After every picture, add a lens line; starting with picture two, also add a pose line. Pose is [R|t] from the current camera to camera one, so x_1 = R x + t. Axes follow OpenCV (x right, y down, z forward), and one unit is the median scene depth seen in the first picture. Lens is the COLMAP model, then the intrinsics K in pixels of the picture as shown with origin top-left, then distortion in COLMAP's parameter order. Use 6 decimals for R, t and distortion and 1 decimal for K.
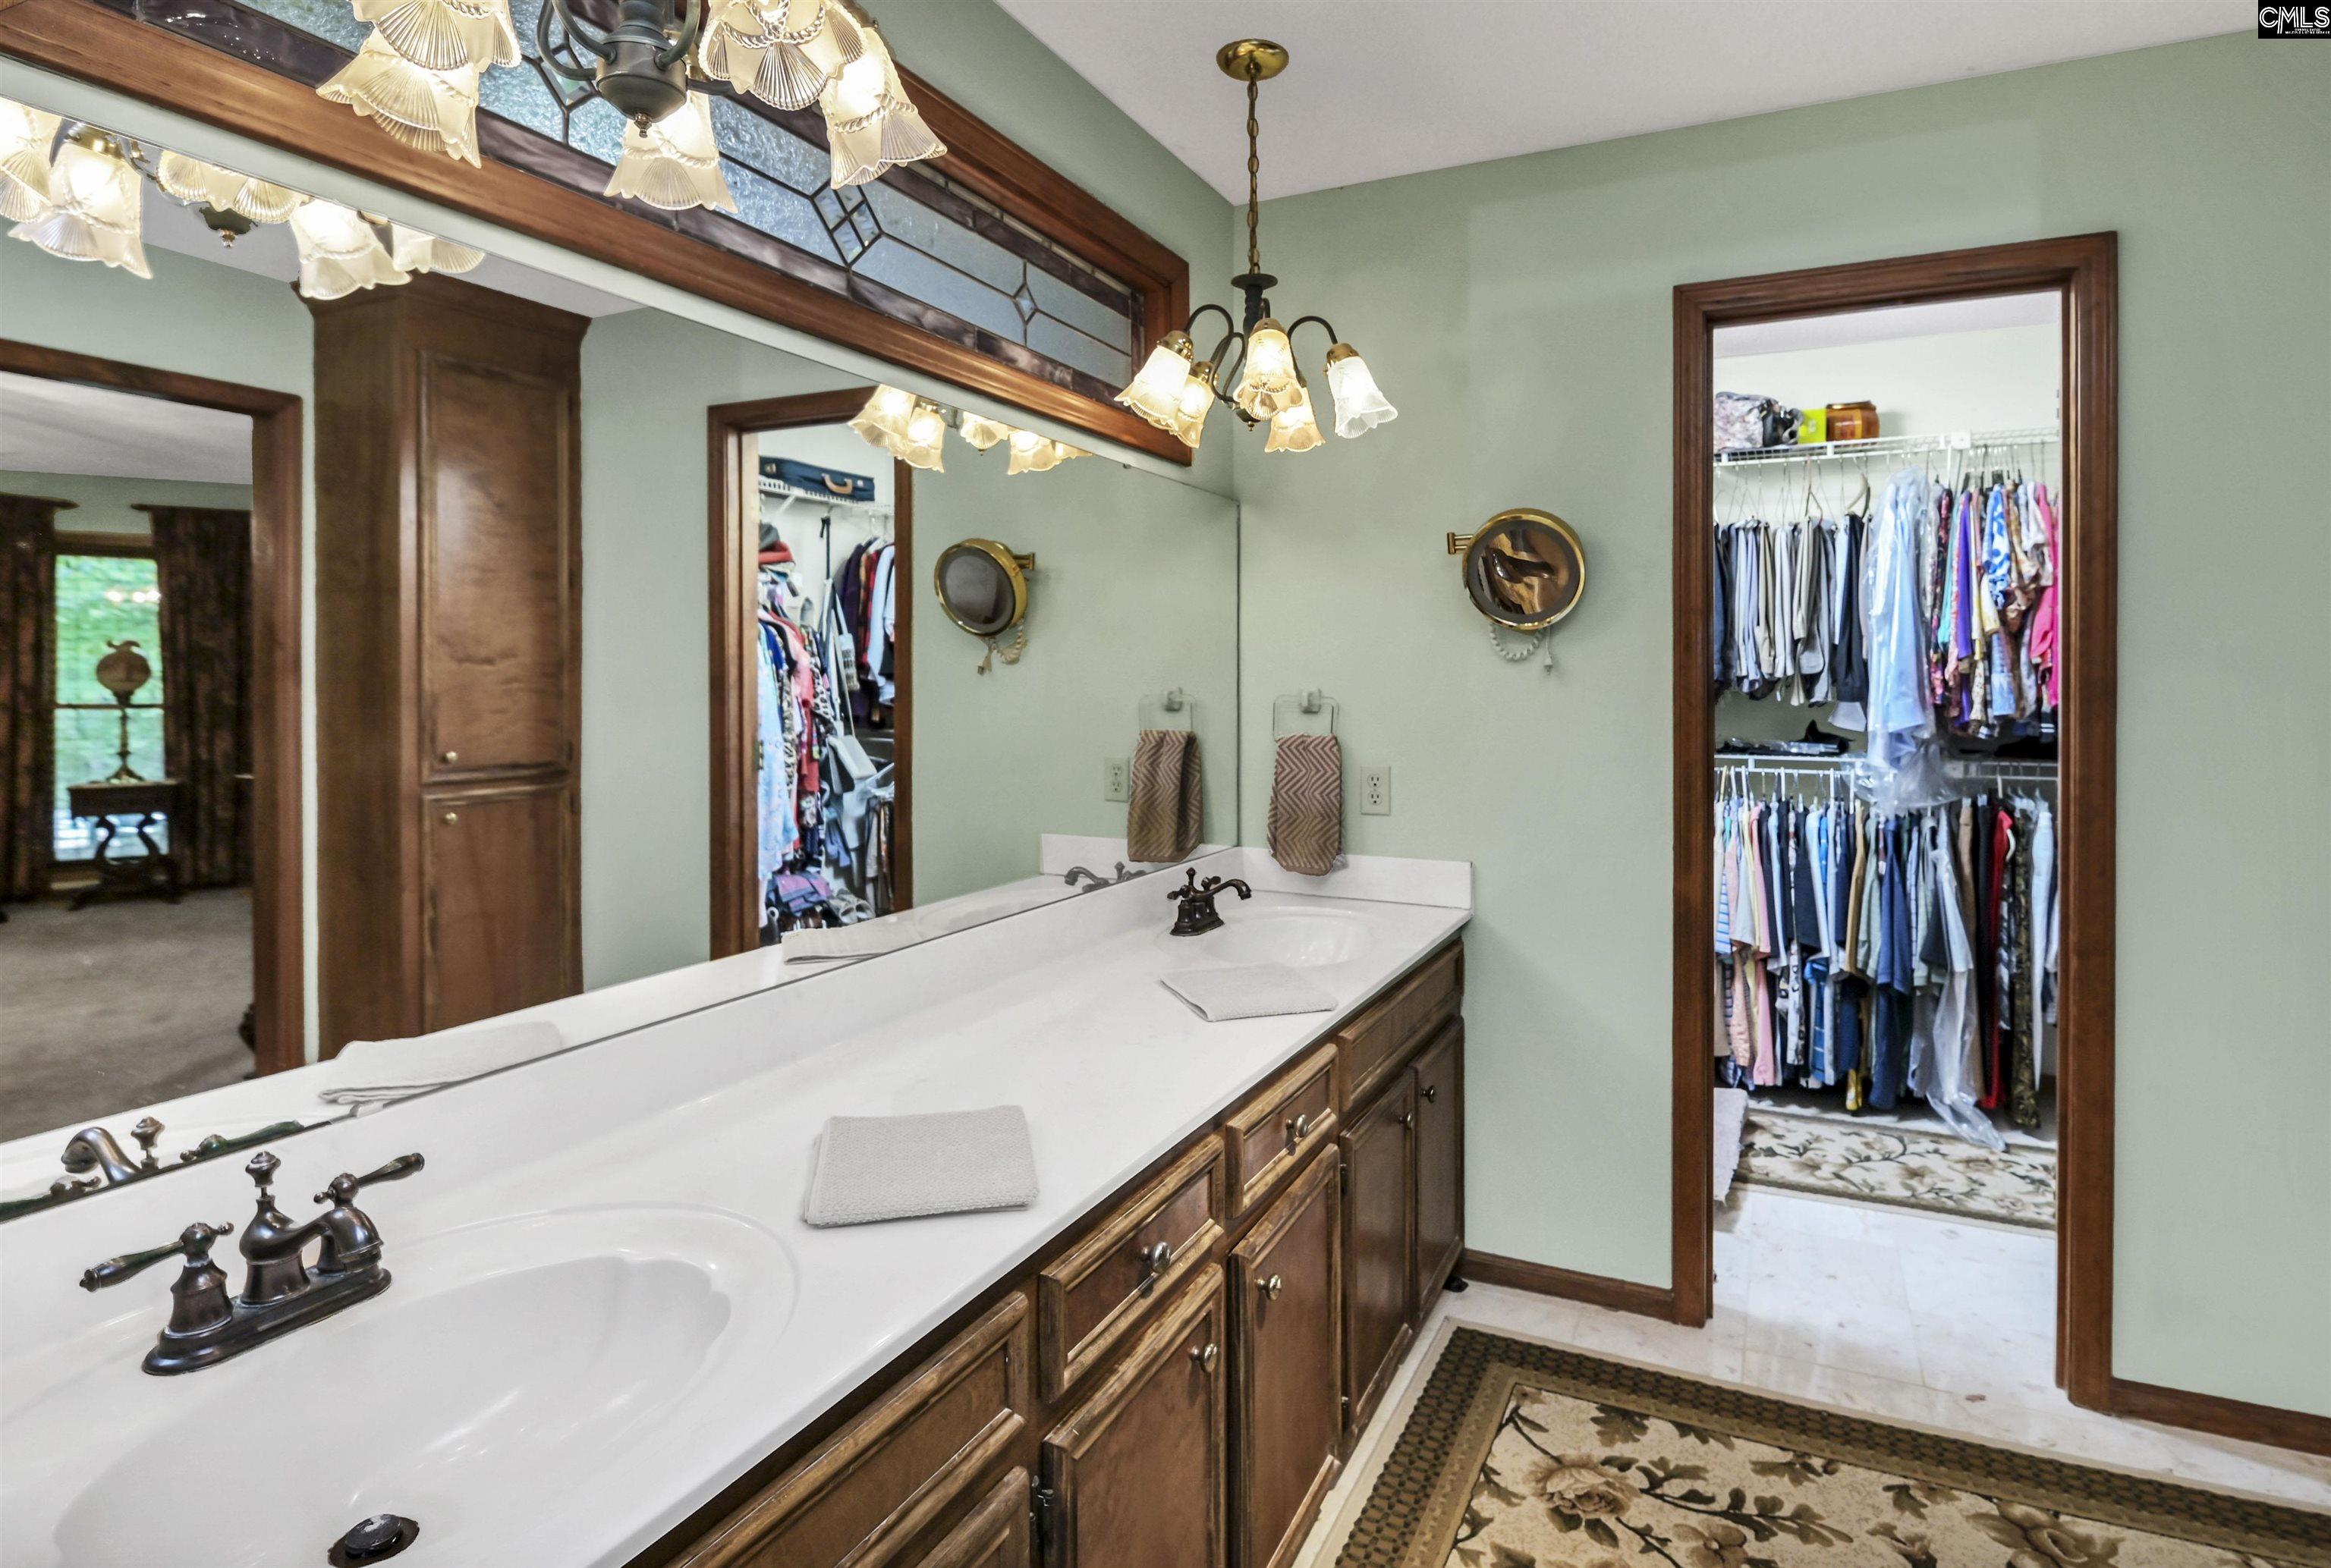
lens RADIAL K [[1228.7, 0, 1170.1], [0, 1228.7, 682.8], [0, 0, 1]] dist [-0.003250, -0.000426]
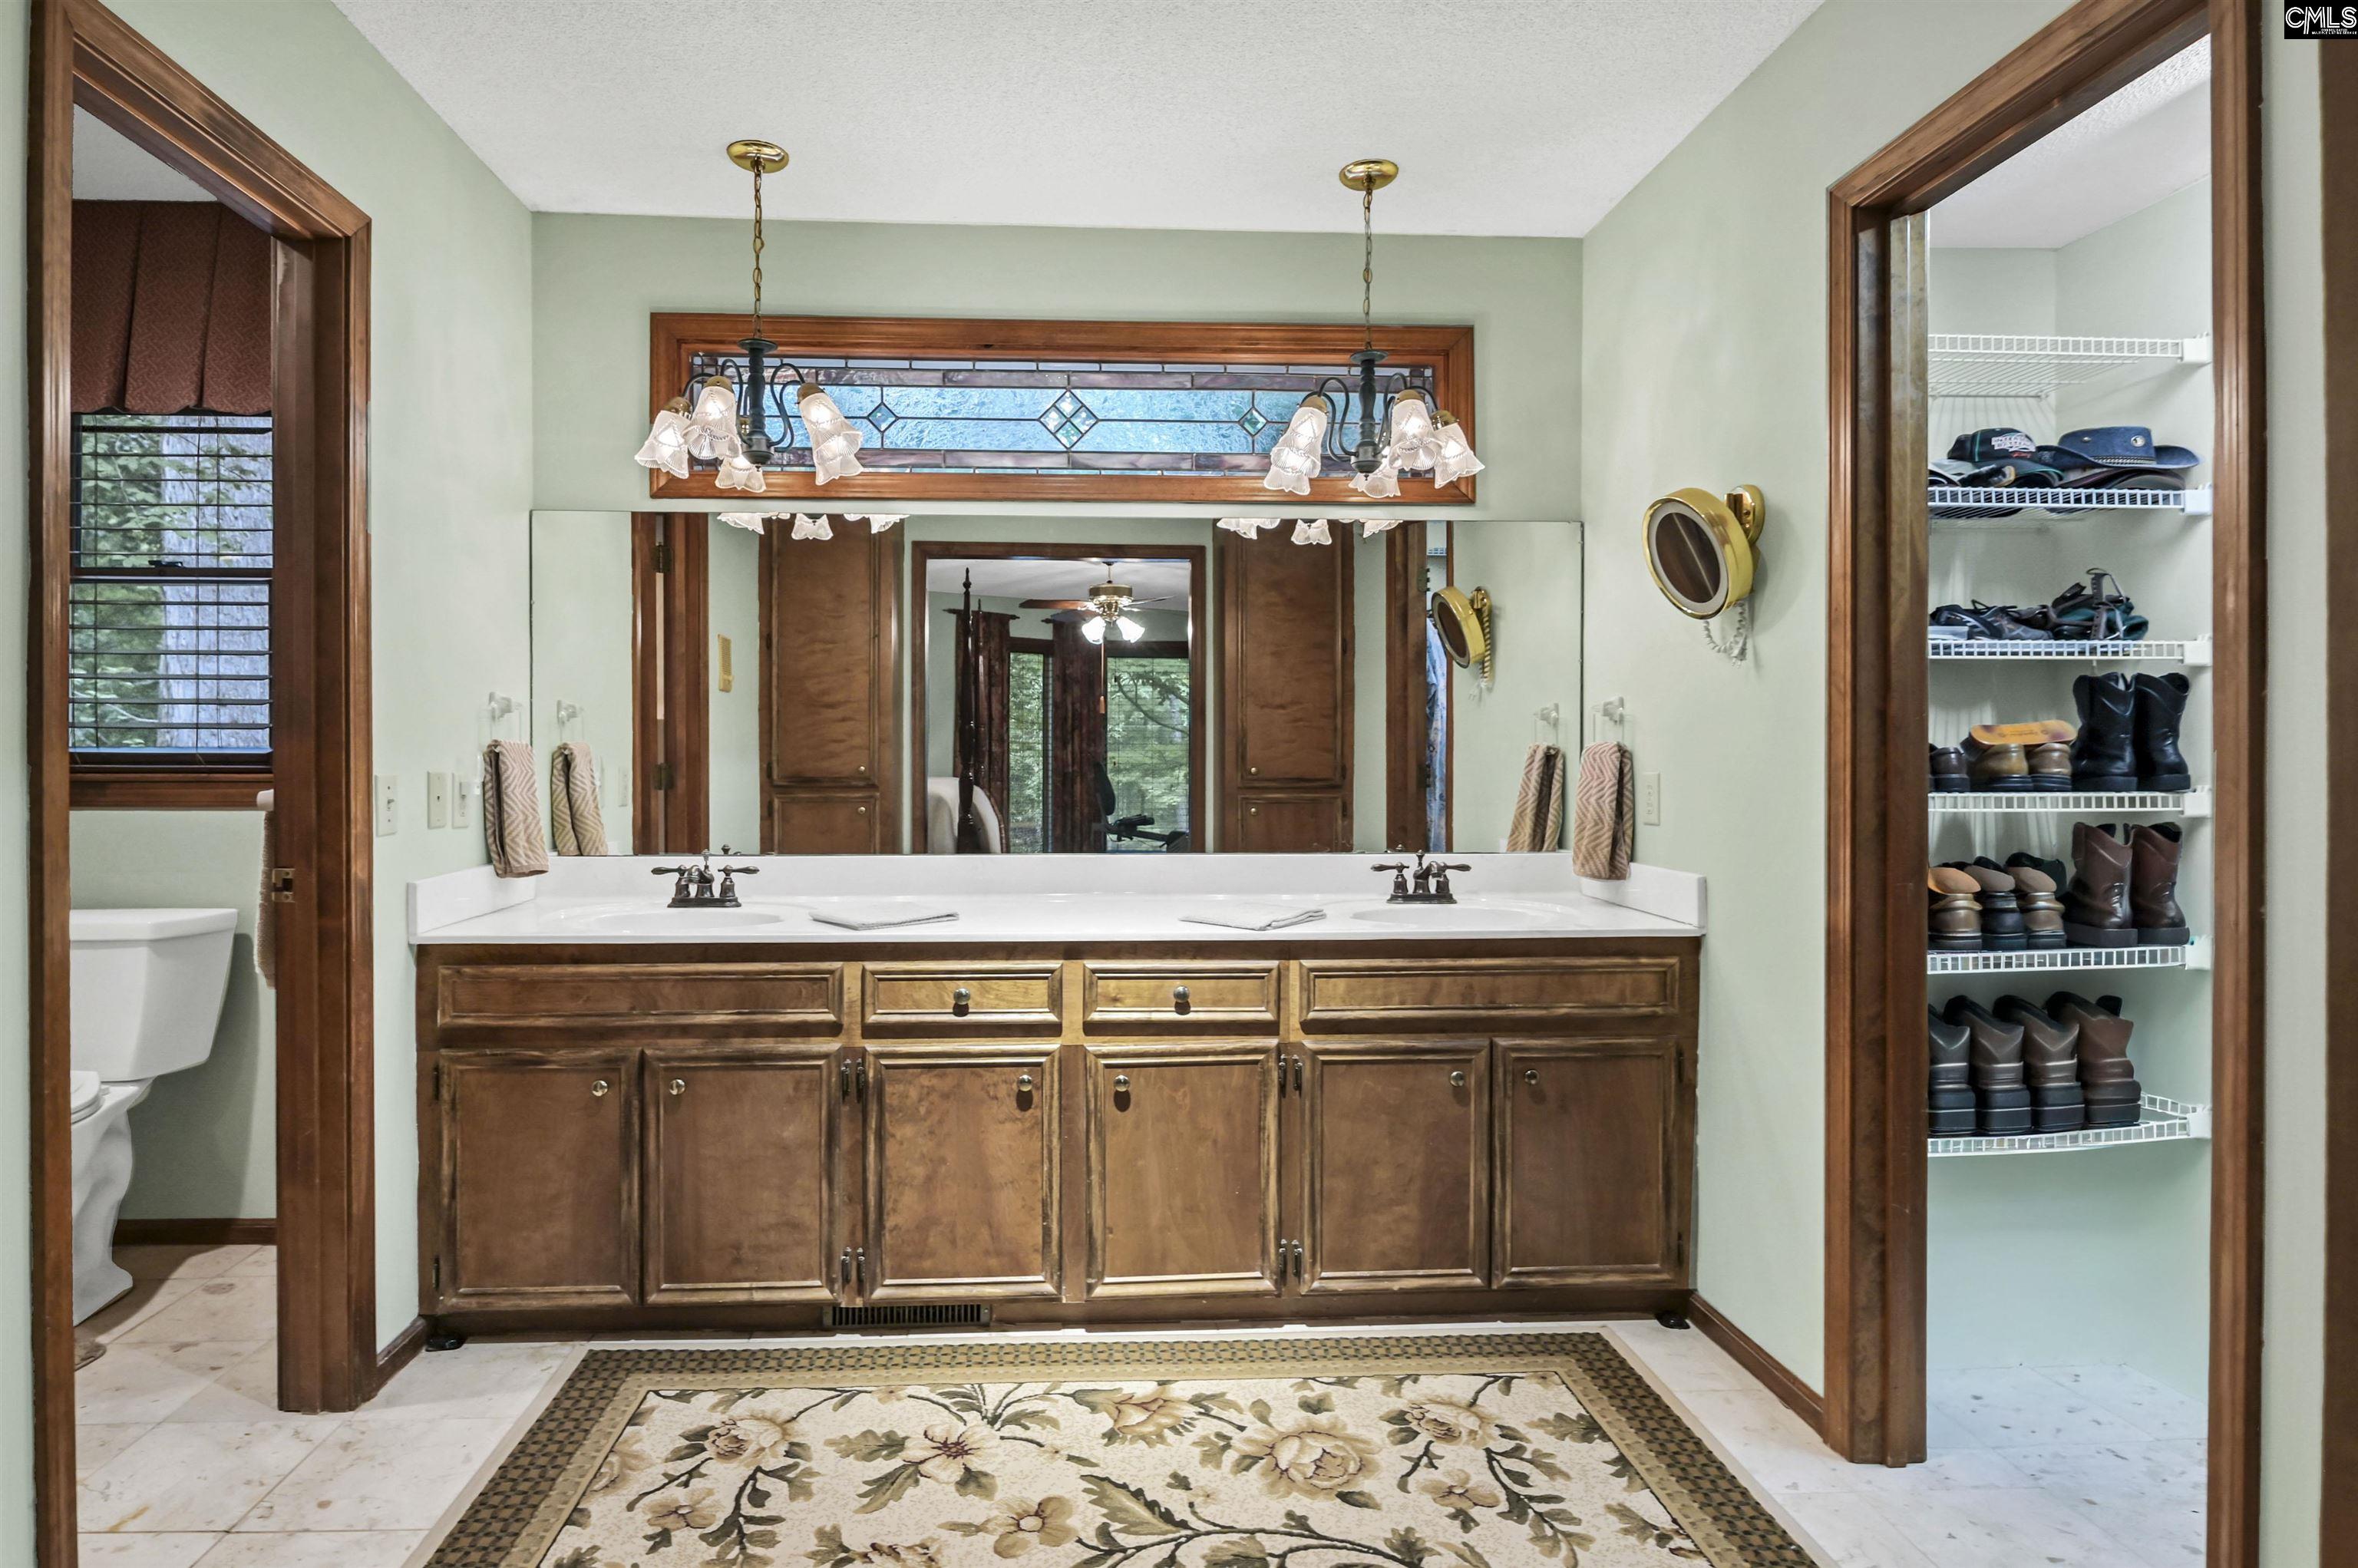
lens RADIAL K [[1266.4, 0, 1173.1], [0, 1266.4, 771.1], [0, 0, 1]] dist [0.001101, 0.000235]
pose [[0.483698, 0.008567, -0.875193, 1.116477], [-0.004329, 0.999963, 0.007396, 0.075846], [0.875224, 0.000211, 0.483717, 0.236322]]
